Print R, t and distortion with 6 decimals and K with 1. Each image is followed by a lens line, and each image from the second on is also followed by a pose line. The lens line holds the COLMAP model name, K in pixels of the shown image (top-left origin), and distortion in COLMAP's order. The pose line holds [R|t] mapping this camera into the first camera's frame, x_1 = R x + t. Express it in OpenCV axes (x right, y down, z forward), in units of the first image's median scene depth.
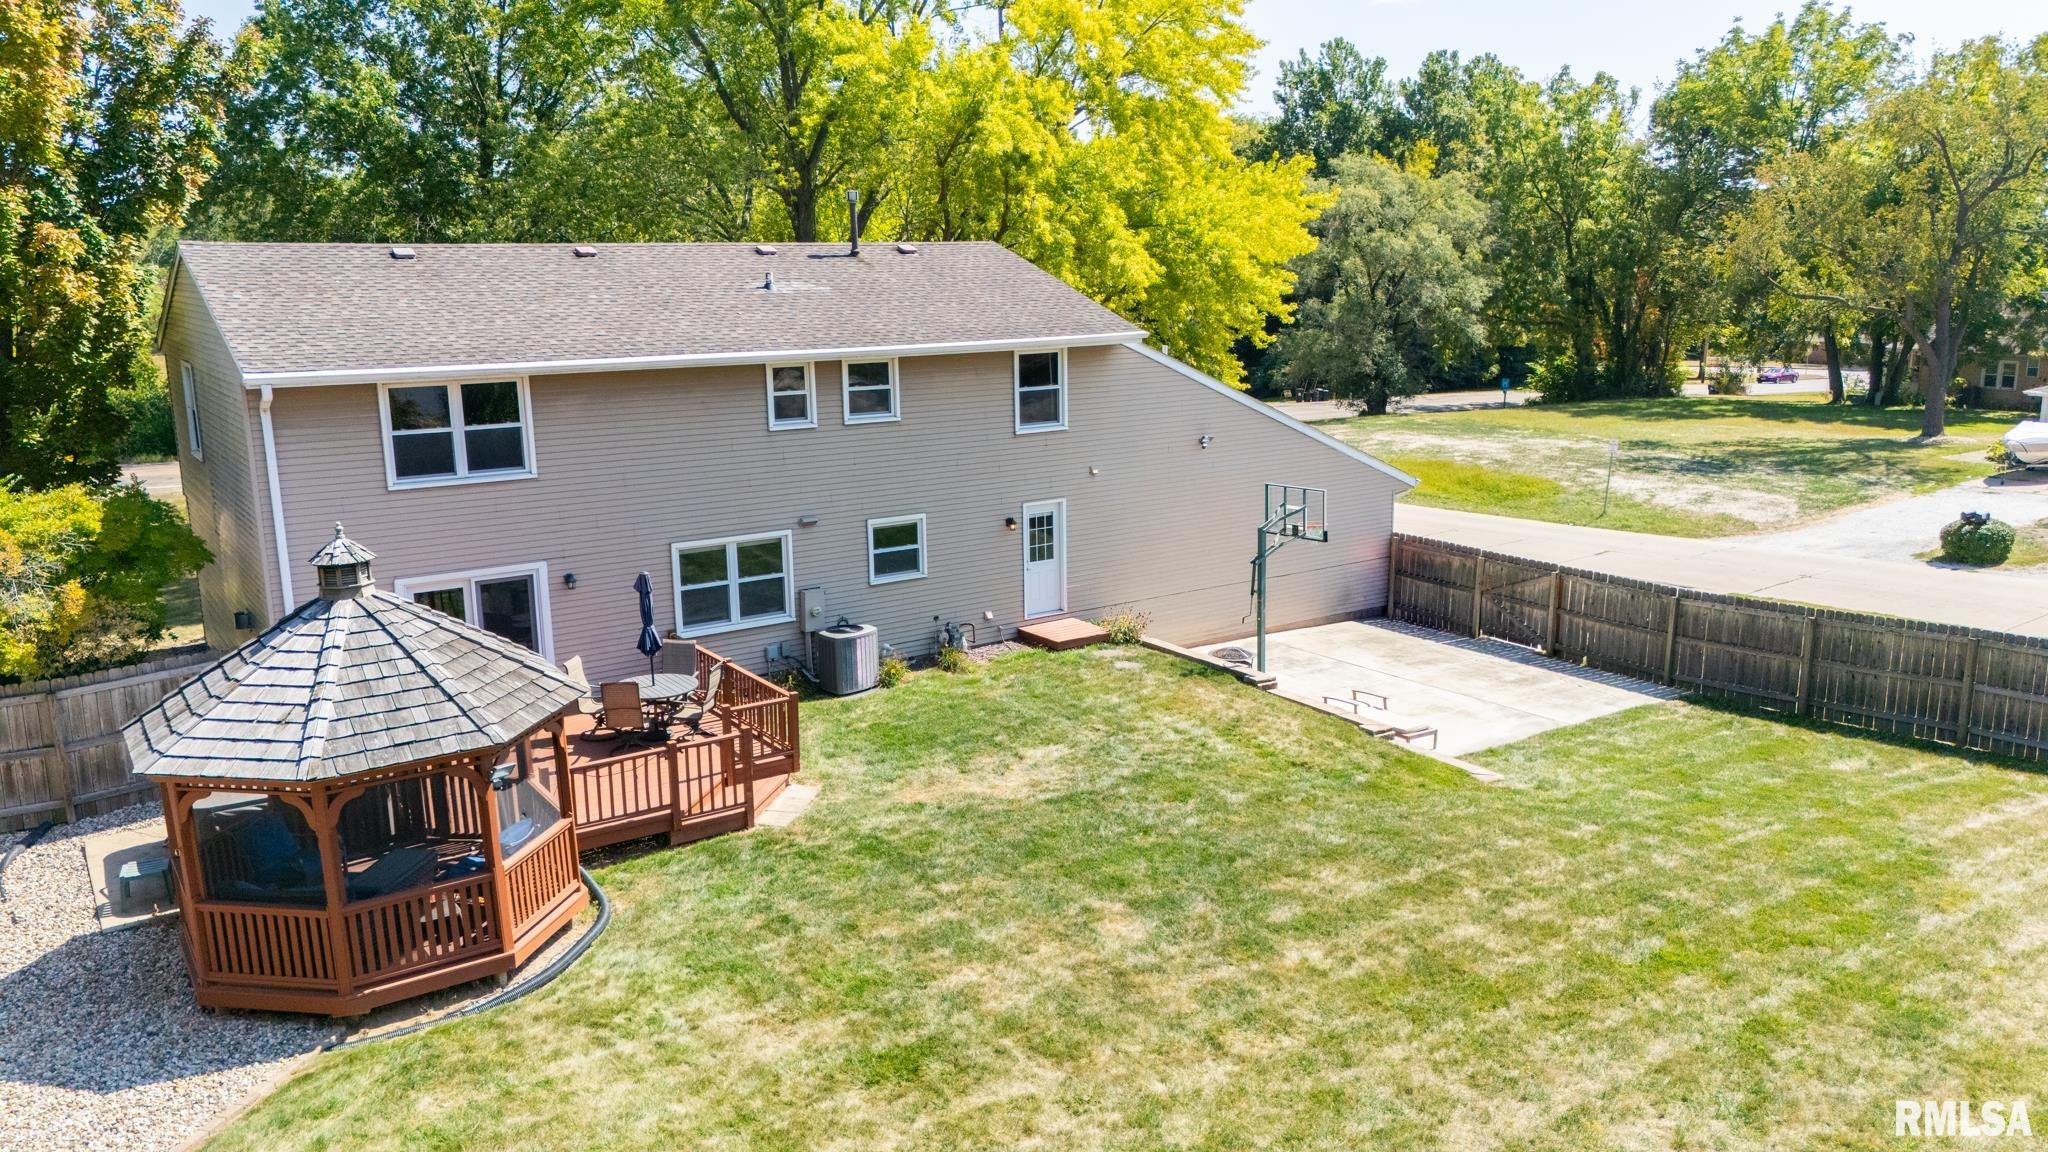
lens RADIAL K [[1495.7, 0, 1015.4], [0, 1495.7, 636.0], [0, 0, 1]] dist [0.009569, -0.001813]
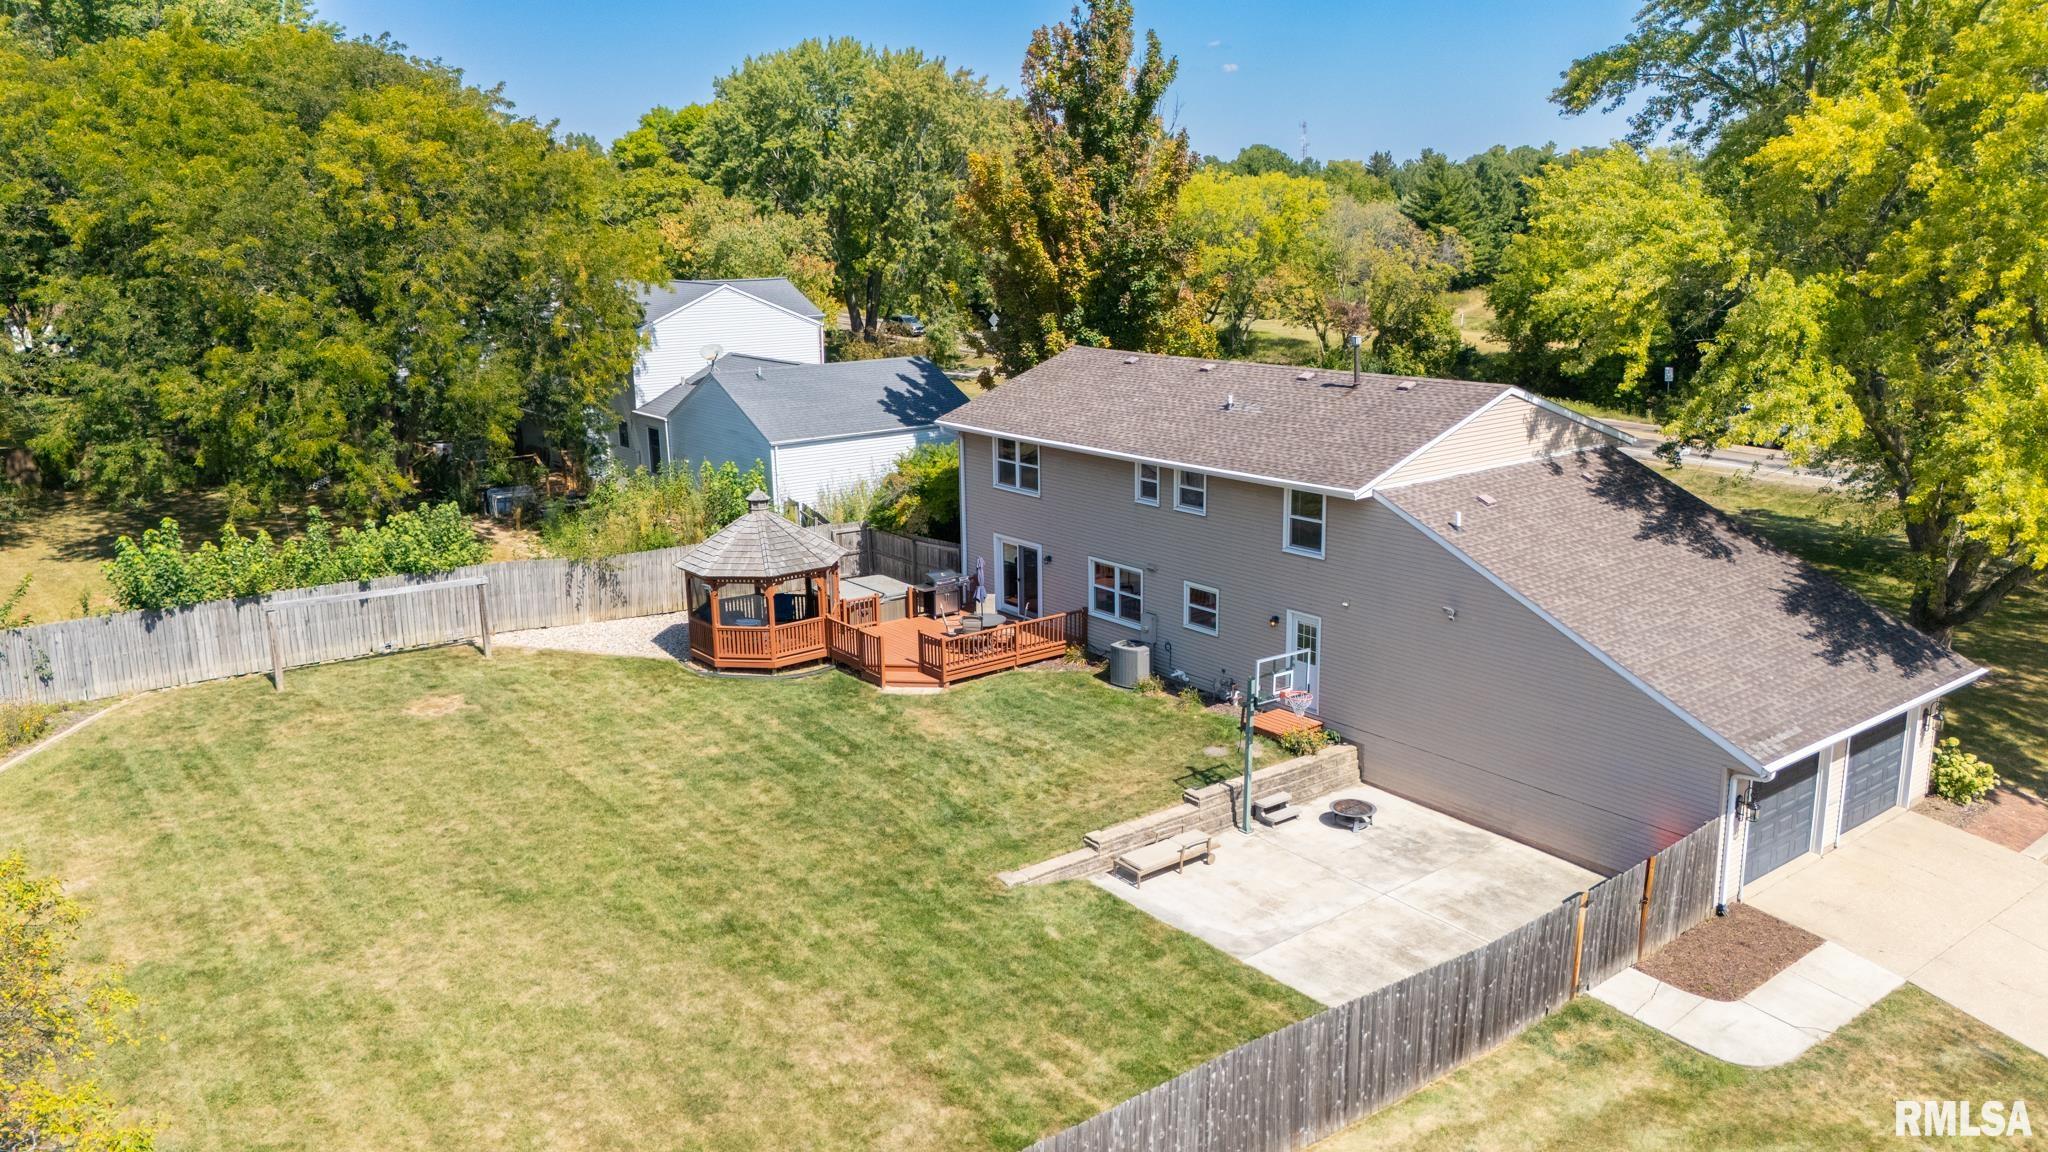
lens RADIAL K [[1478.3, 0, 1019.5], [0, 1478.3, 606.9], [0, 0, 1]] dist [0.014010, -0.000130]
pose [[0.064016, 0.269804, -0.960785, 1.279058], [-0.228828, 0.941076, 0.249023, -0.379714], [0.971360, 0.203913, 0.121983, 0.722891]]
